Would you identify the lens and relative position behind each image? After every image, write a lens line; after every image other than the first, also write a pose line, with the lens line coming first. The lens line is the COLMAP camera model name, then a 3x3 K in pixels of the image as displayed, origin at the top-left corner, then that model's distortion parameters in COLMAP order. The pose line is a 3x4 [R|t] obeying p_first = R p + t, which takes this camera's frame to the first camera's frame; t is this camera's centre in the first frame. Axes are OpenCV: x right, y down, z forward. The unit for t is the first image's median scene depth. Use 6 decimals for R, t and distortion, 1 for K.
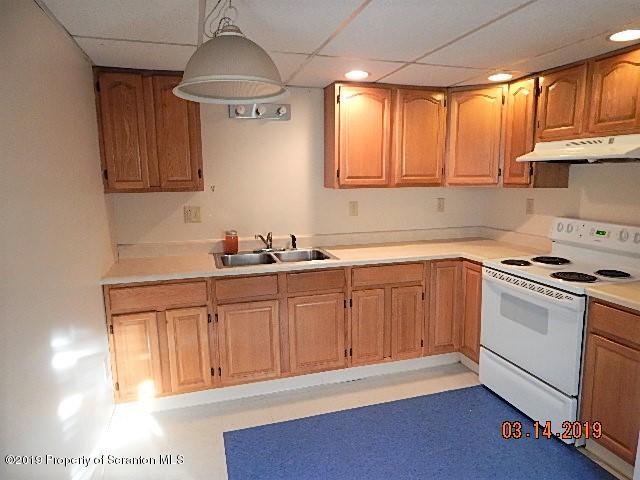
lens RADIAL K [[425.0, 0, 320.6], [0, 425.0, 239.2], [0, 0, 1]] dist [0.021652, -0.011051]
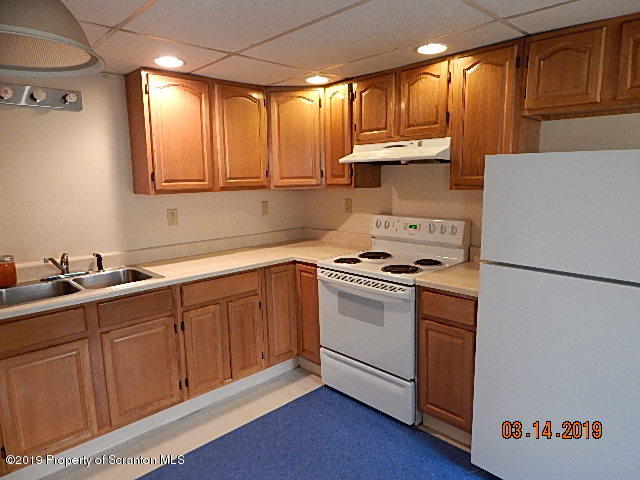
lens RADIAL K [[425.0, 0, 318.3], [0, 425.0, 239.2], [0, 0, 1]] dist [0.021652, -0.011051]
pose [[0.895902, -0.077148, 0.437501, -0.046950], [0.081945, 0.996605, 0.007936, -0.010194], [-0.436629, 0.028741, 0.899183, 0.097108]]
